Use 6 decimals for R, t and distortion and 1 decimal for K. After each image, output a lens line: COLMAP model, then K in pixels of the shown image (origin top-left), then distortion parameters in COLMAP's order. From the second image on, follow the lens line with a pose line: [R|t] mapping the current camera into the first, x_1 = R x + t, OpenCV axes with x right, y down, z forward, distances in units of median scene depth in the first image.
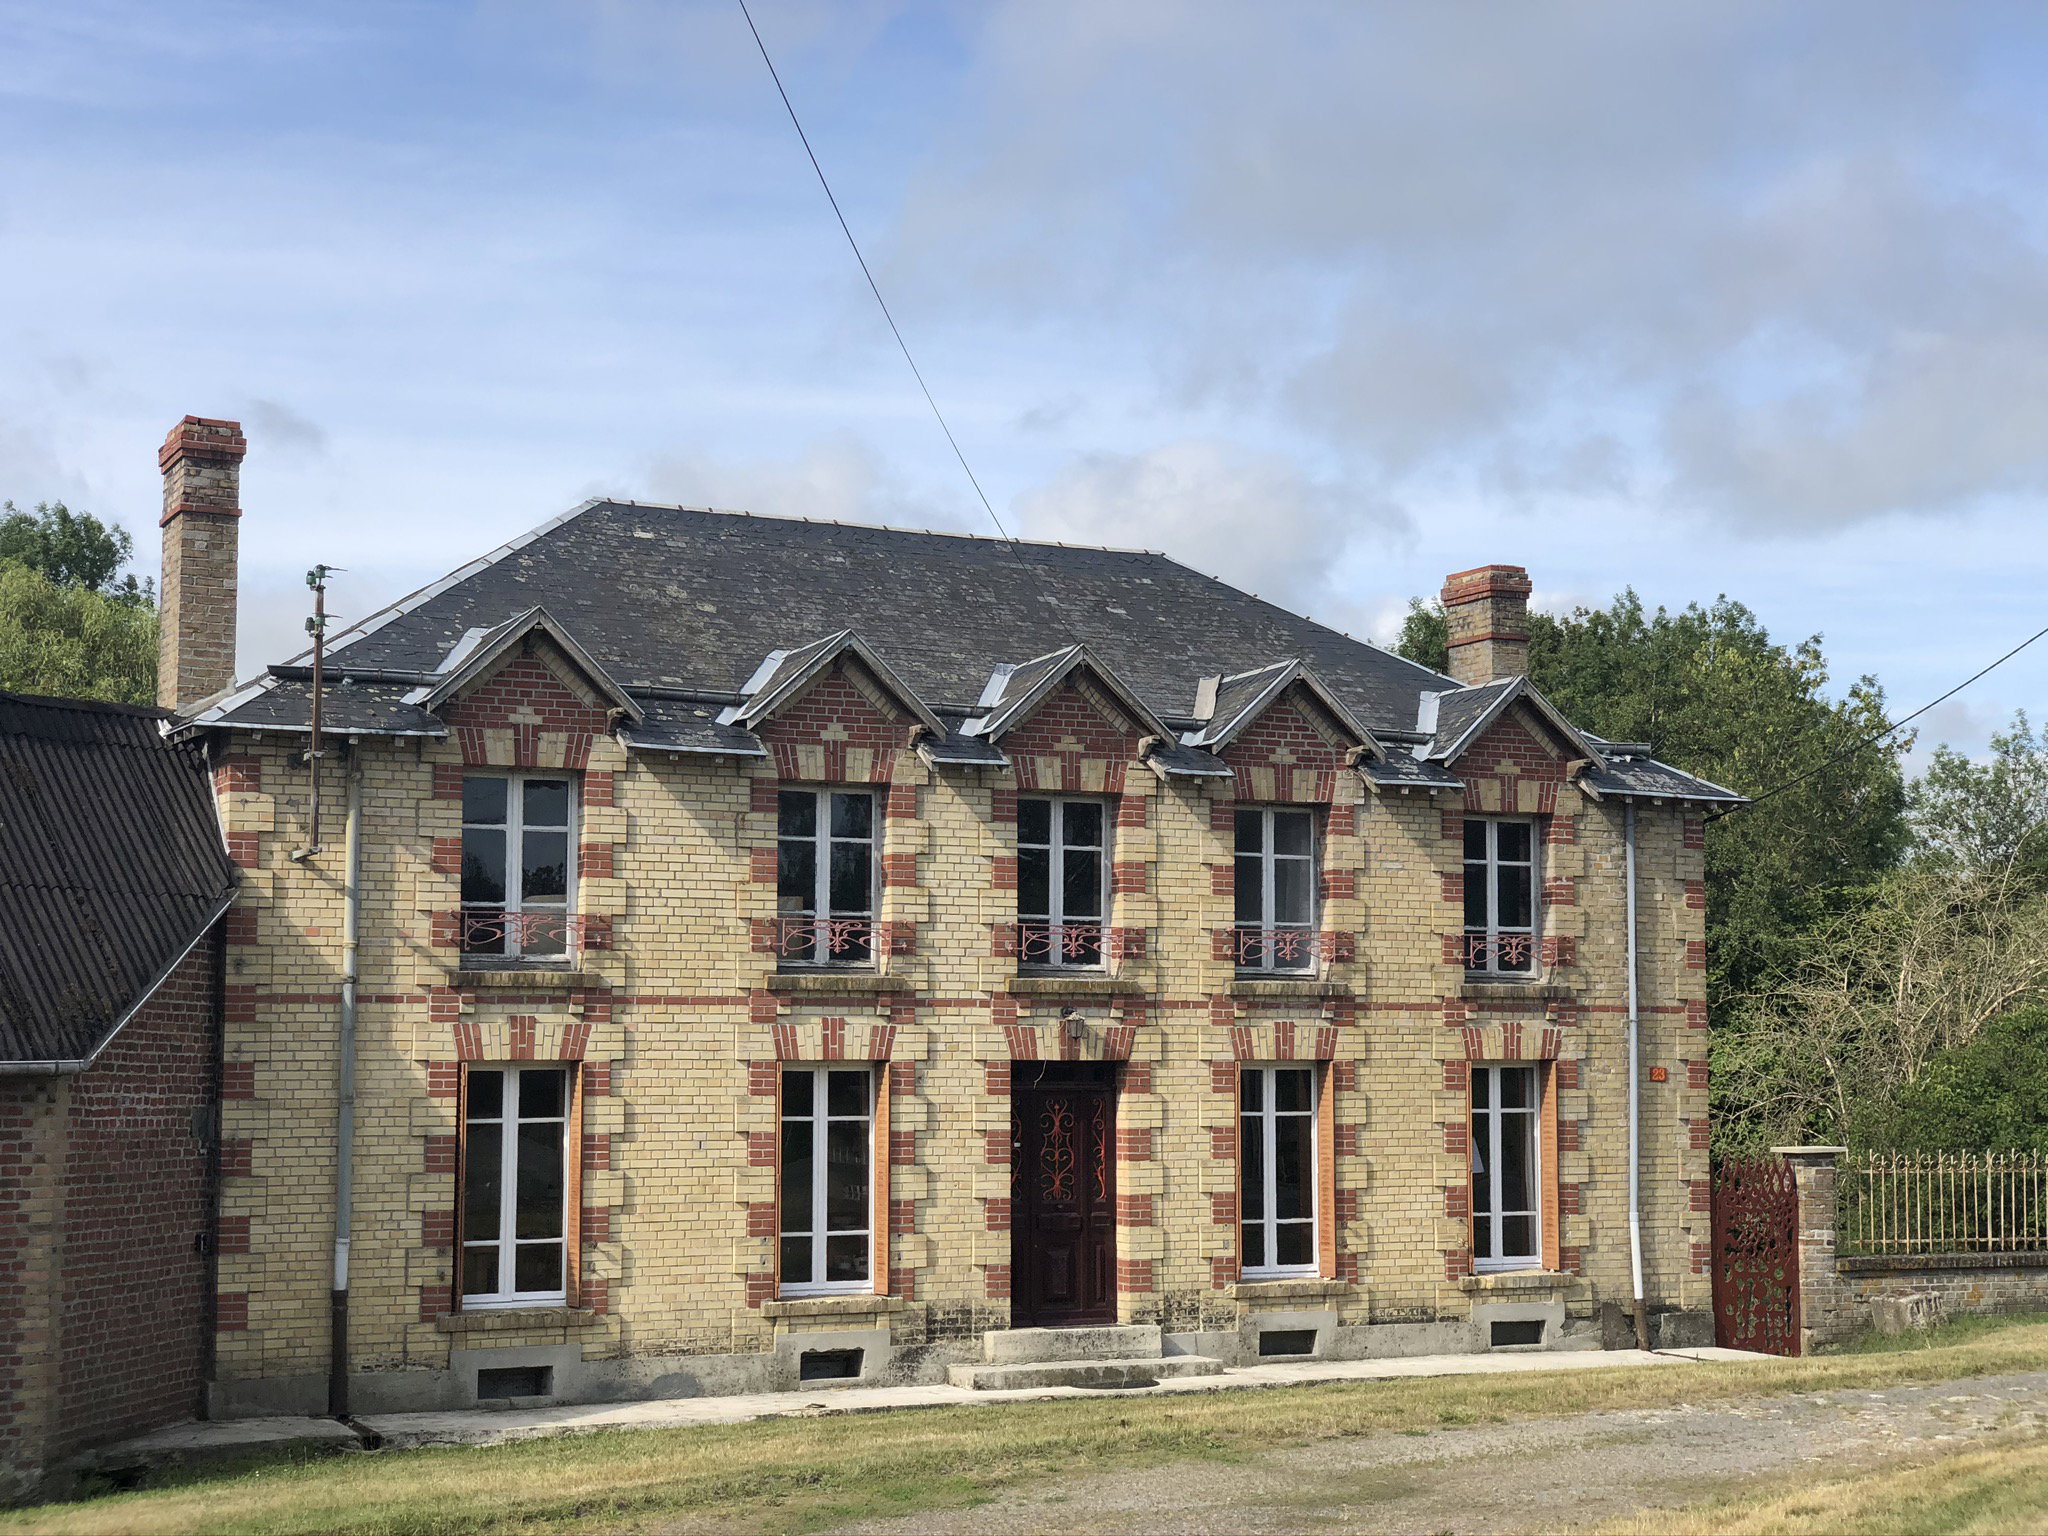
lens RADIAL K [[3091.0, 0, 1022.6], [0, 3091.0, 769.2], [0, 0, 1]] dist [0.034872, 0.000000]
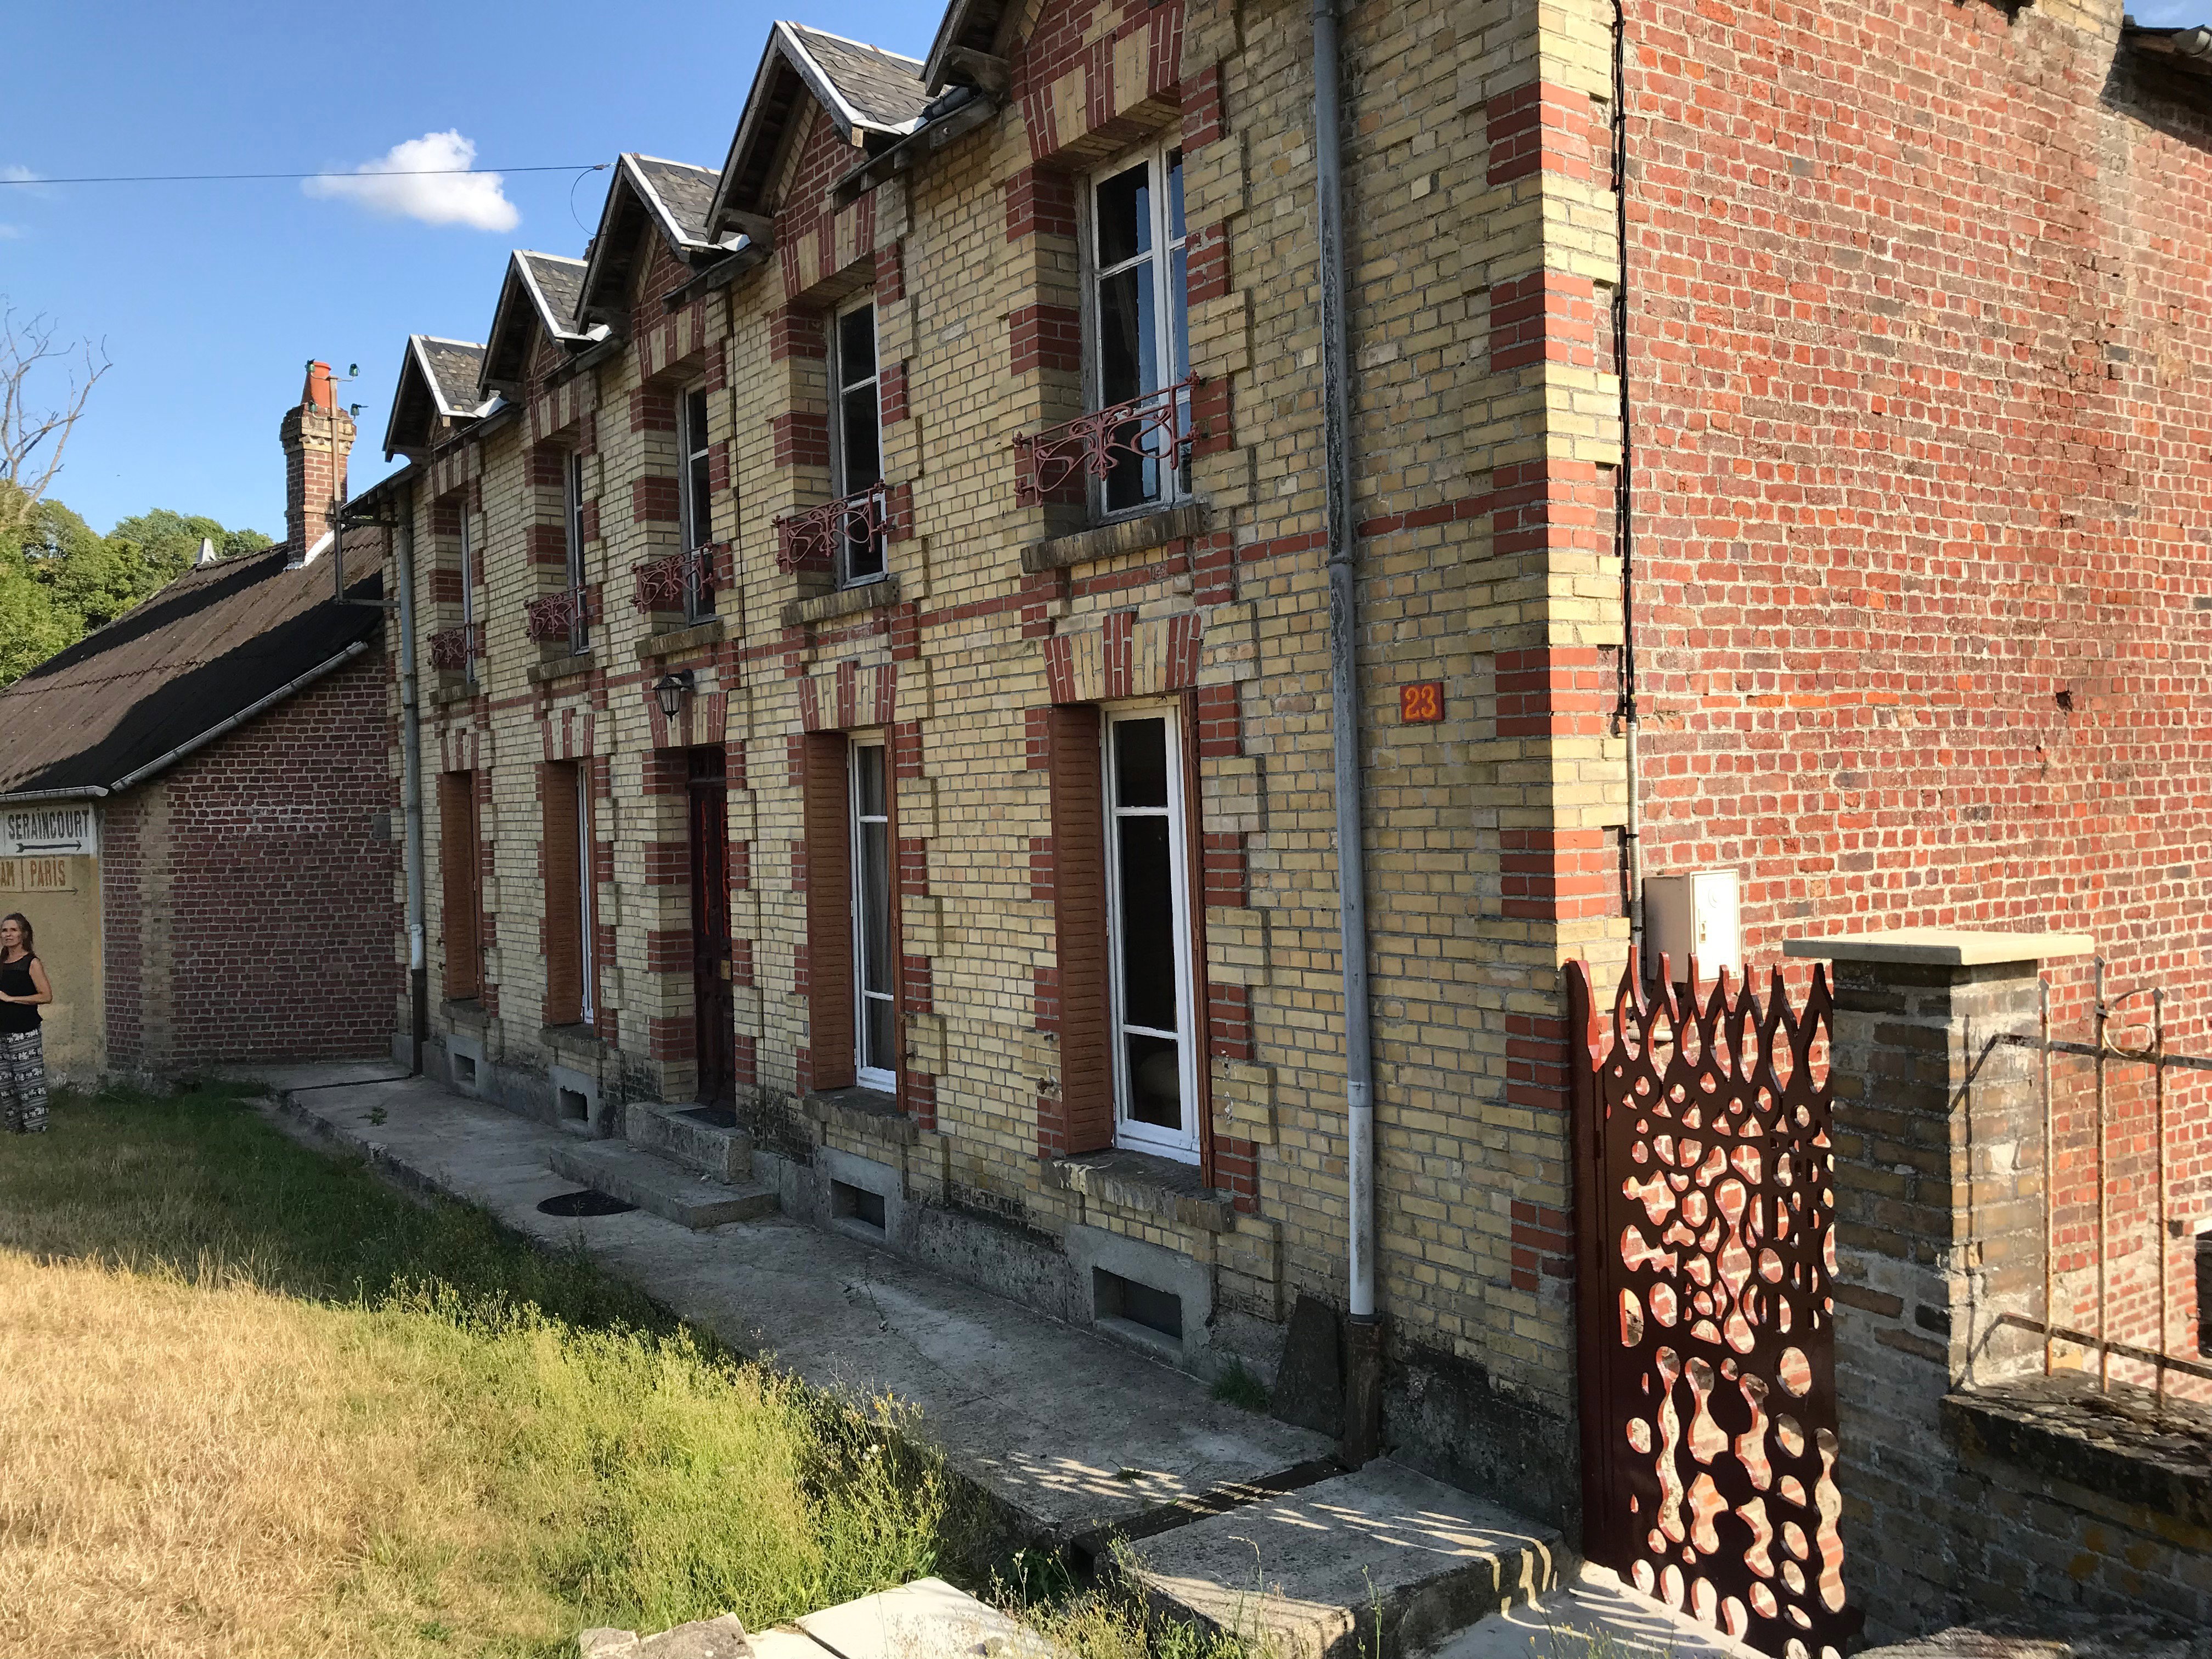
lens RADIAL K [[1829.0, 0, 1104.0], [0, 1829.0, 820.0], [0, 0, 1]] dist [0.017065, 0.013445]
pose [[0.171398, 0.008612, -0.985164, 0.422481], [0.125463, 0.991629, 0.030496, 0.105015], [0.977181, -0.128829, 0.168883, 0.969448]]
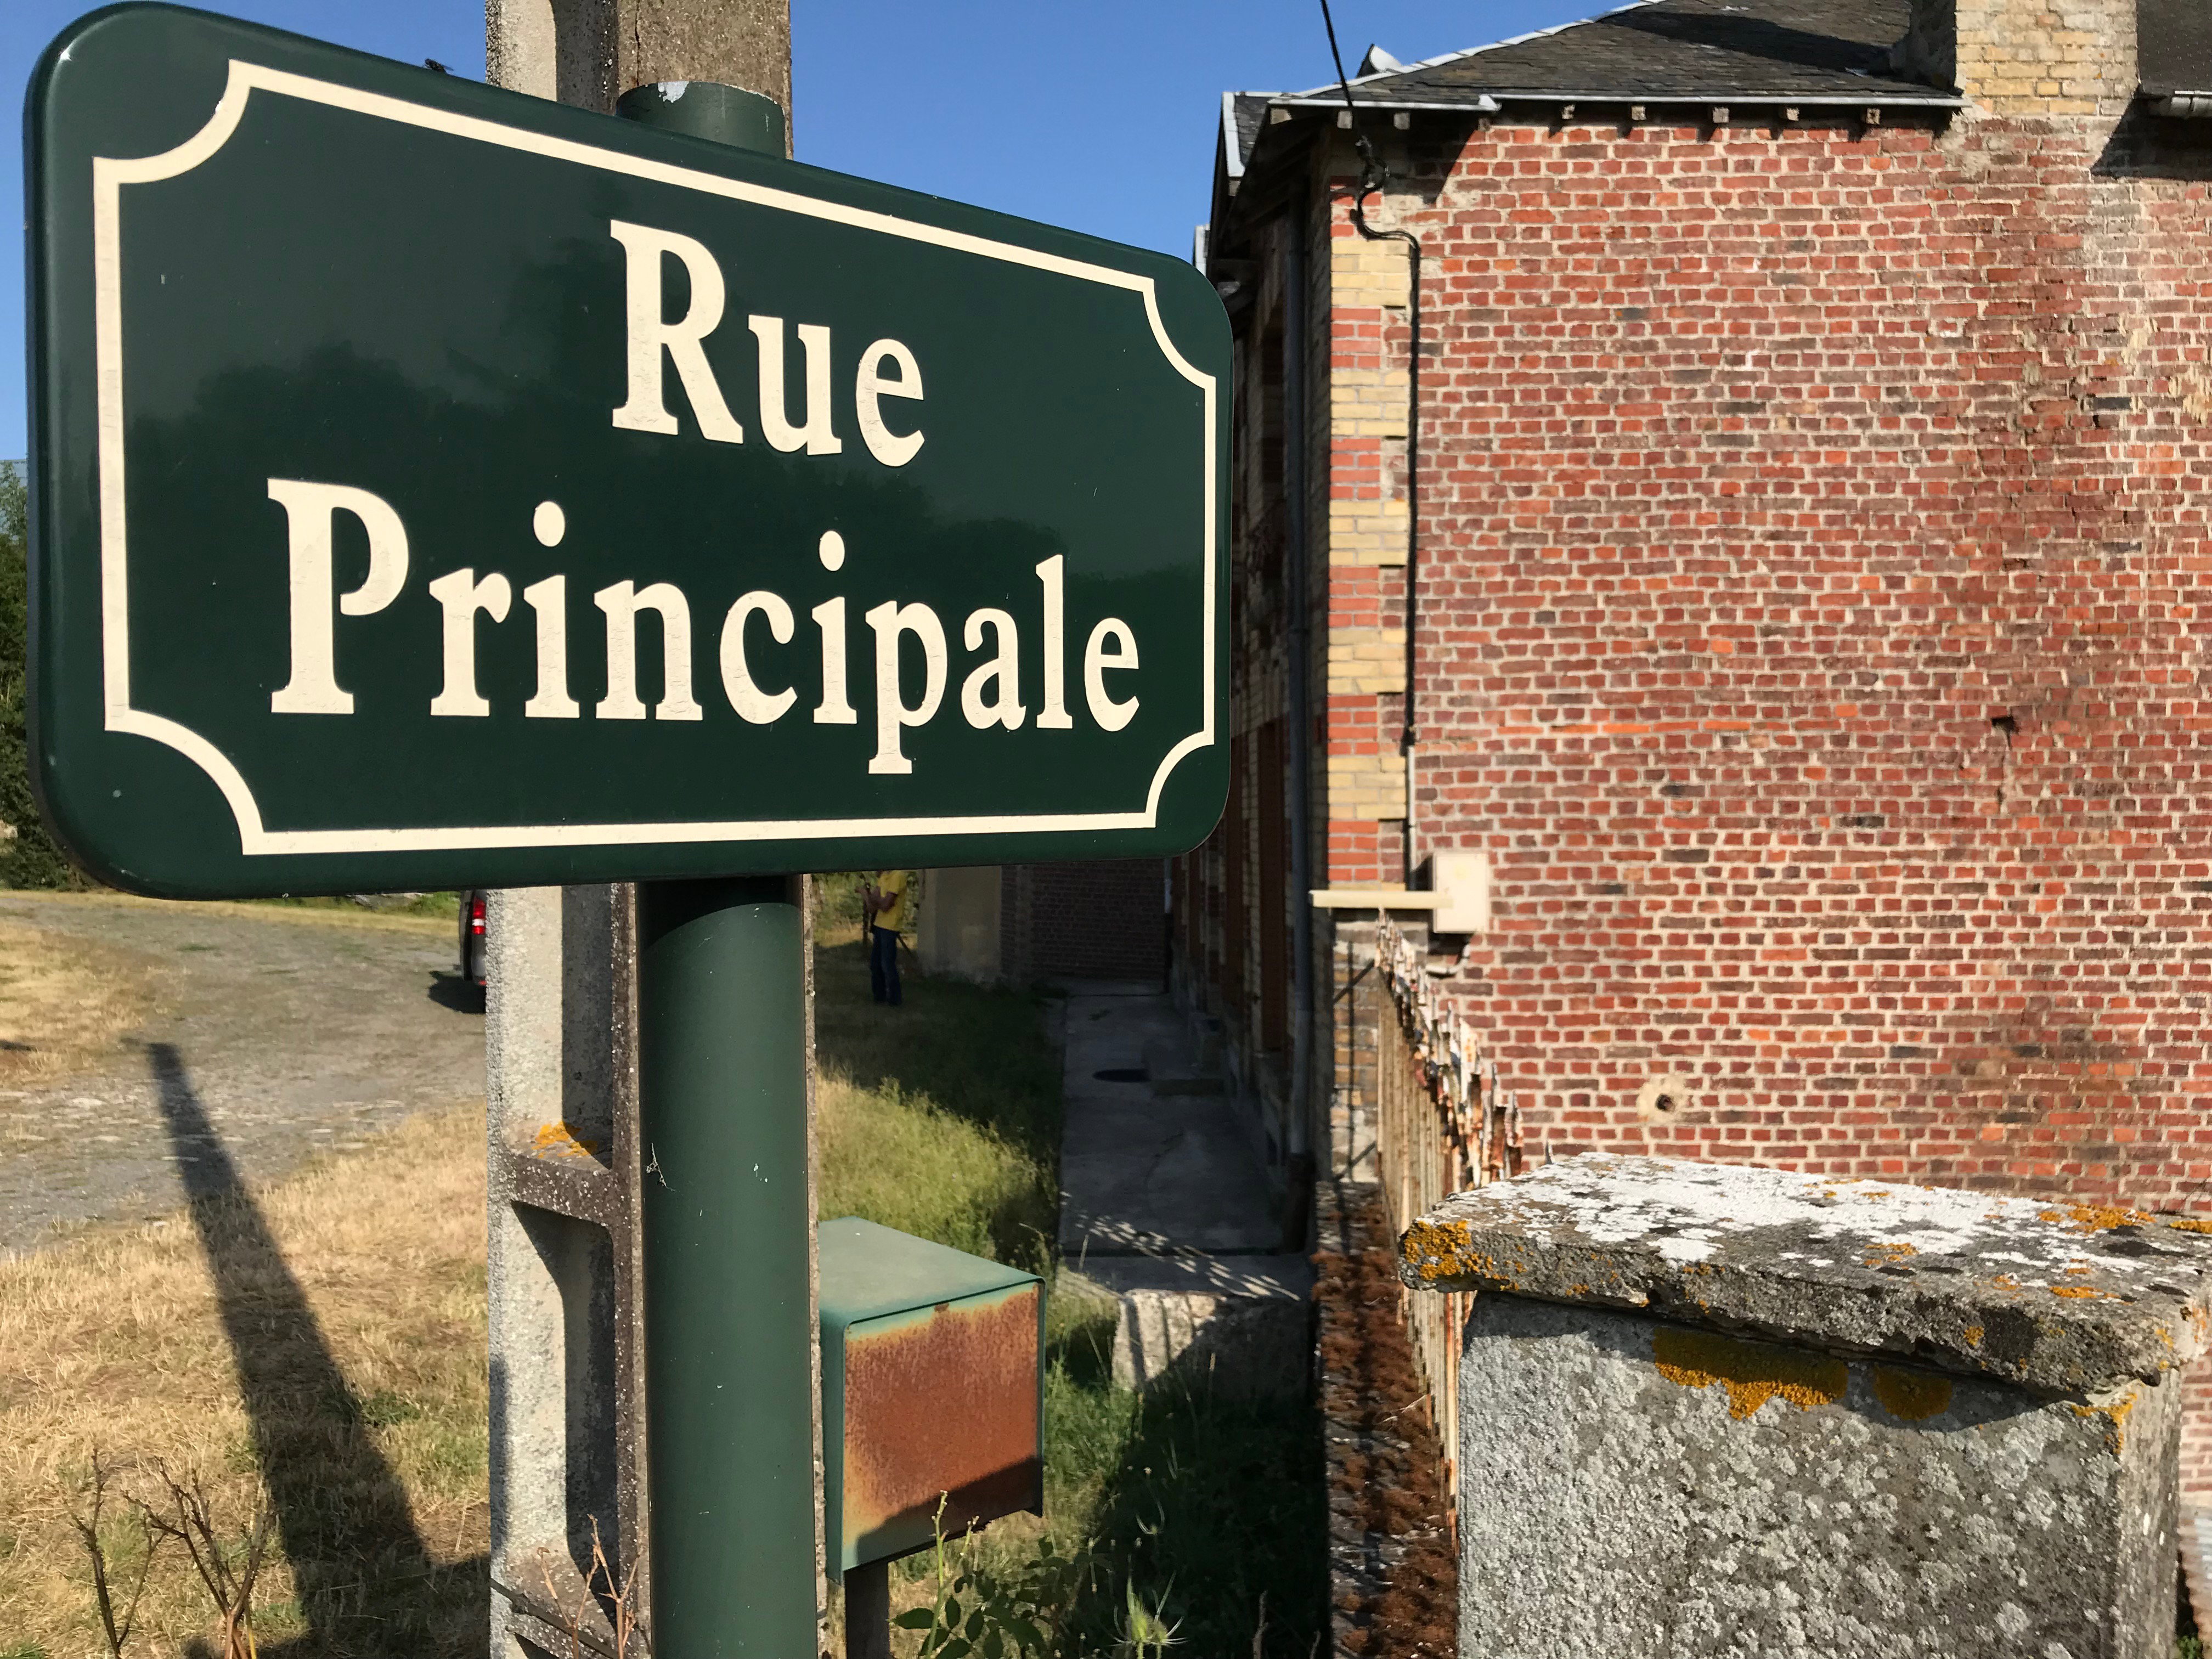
lens RADIAL K [[1829.0, 0, 1110.2], [0, 1829.0, 839.3], [0, 0, 1]] dist [0.017065, 0.013445]
pose [[-0.410630, 0.018241, -0.911620, 0.515981], [0.094162, 0.995303, -0.022499, 0.125010], [0.906927, -0.095079, -0.410419, 1.141196]]
